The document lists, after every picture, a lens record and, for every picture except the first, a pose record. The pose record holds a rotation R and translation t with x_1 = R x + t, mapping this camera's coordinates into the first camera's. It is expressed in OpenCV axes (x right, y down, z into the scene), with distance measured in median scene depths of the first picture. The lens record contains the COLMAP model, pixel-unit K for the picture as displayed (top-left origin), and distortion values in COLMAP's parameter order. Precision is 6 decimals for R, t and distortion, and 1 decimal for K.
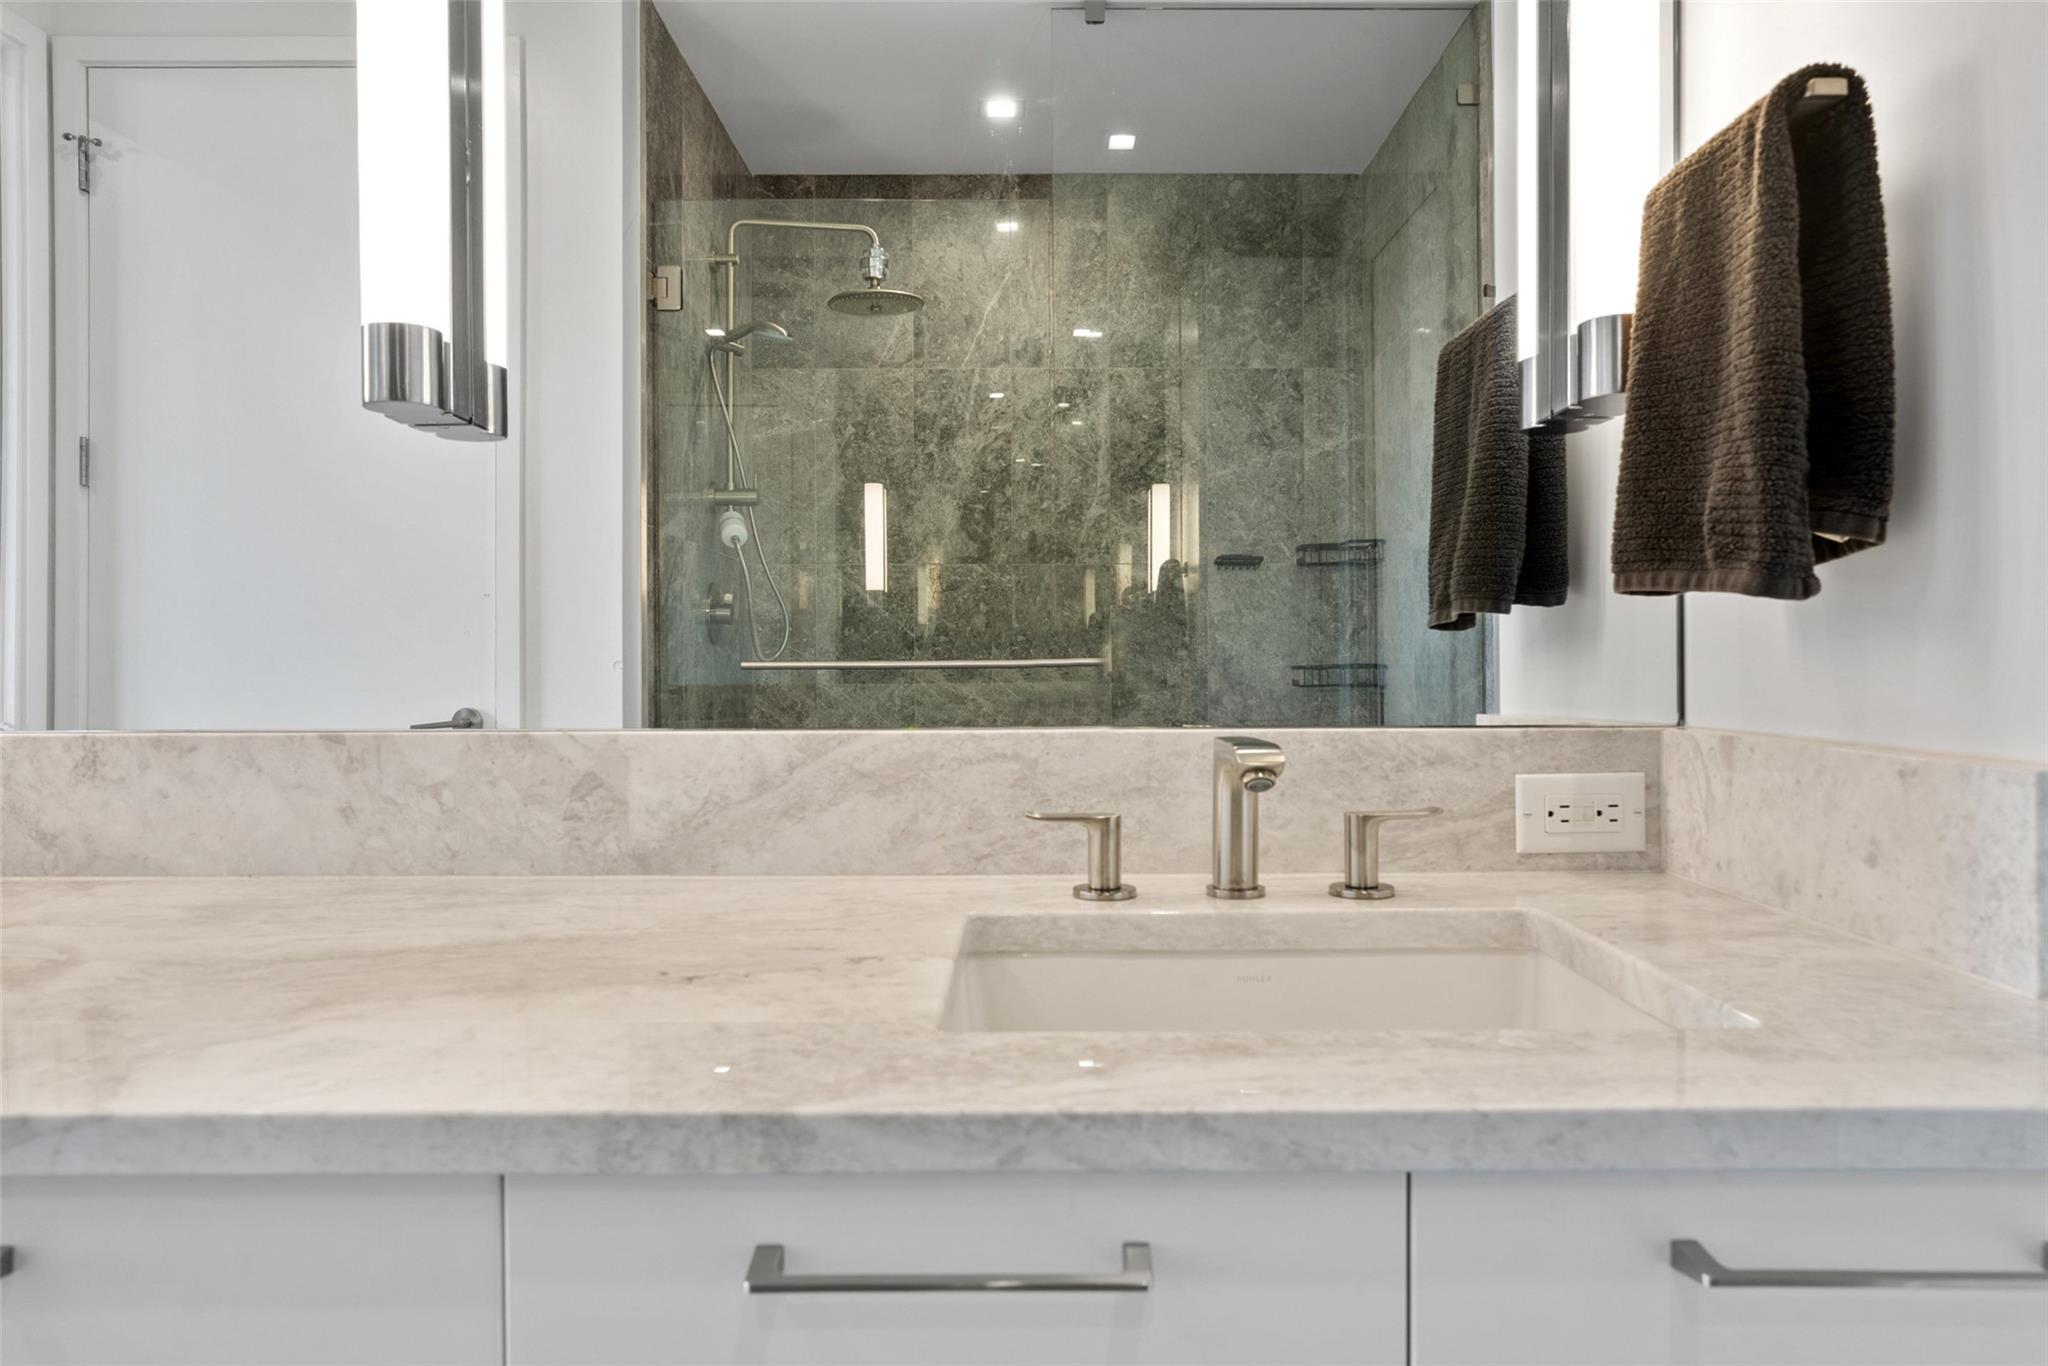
lens RADIAL K [[1328.4, 0, 1030.3], [0, 1328.4, 673.1], [0, 0, 1]] dist [-0.013488, 0.015172]
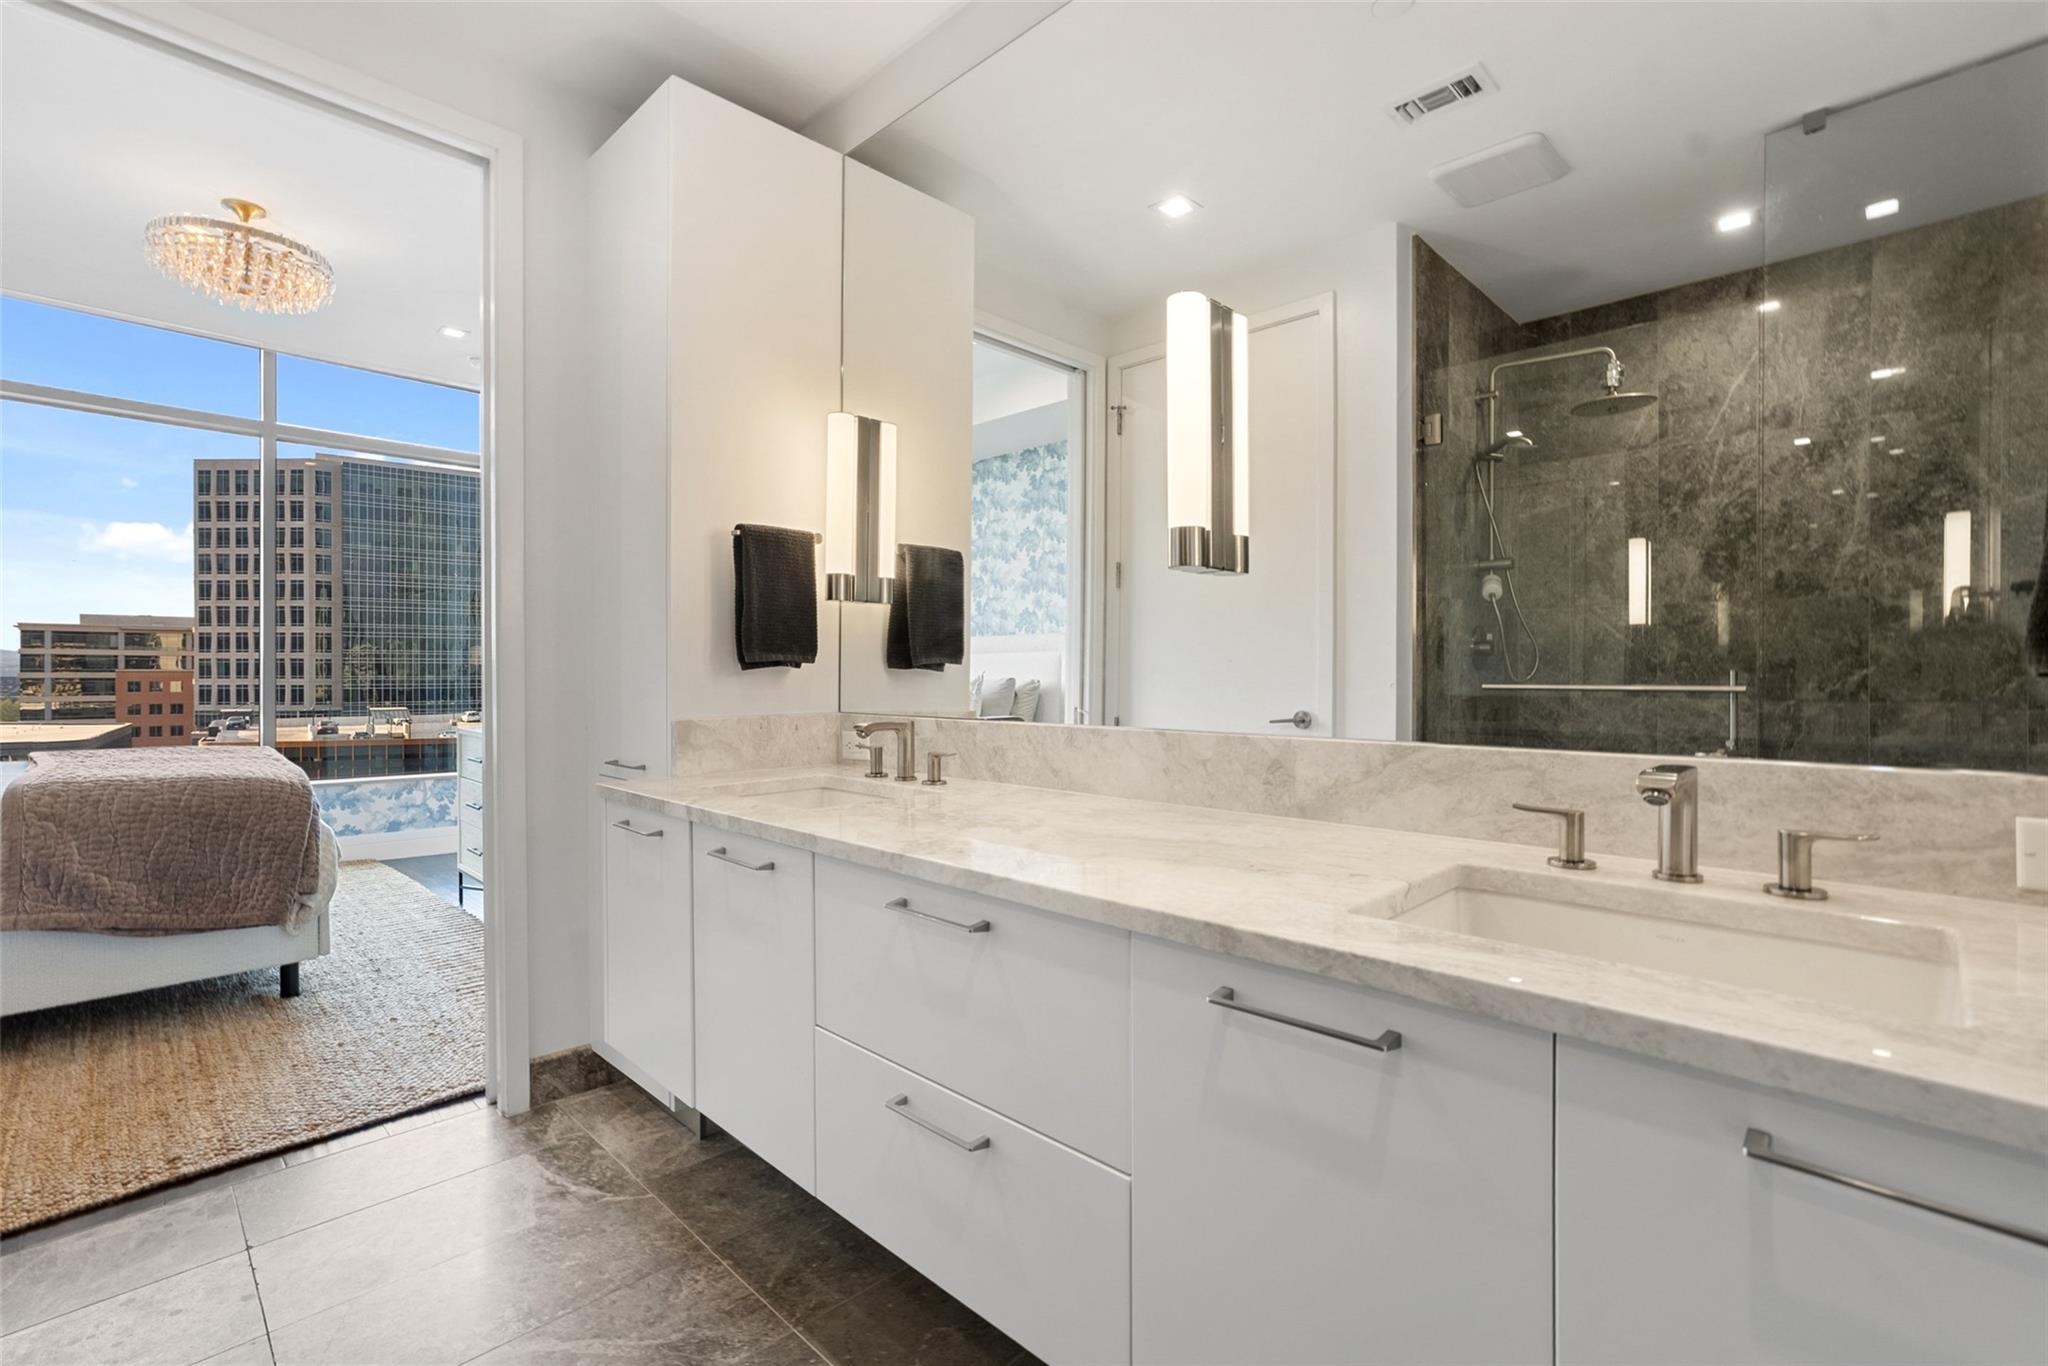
lens RADIAL K [[940.8, 0, 1011.8], [0, 940.8, 677.2], [0, 0, 1]] dist [0.010782, 0.003674]
pose [[0.709046, 0.005183, -0.705143, 0.319727], [-0.004072, 0.999986, 0.003255, -0.039810], [0.705150, 0.000563, 0.709058, -0.171620]]
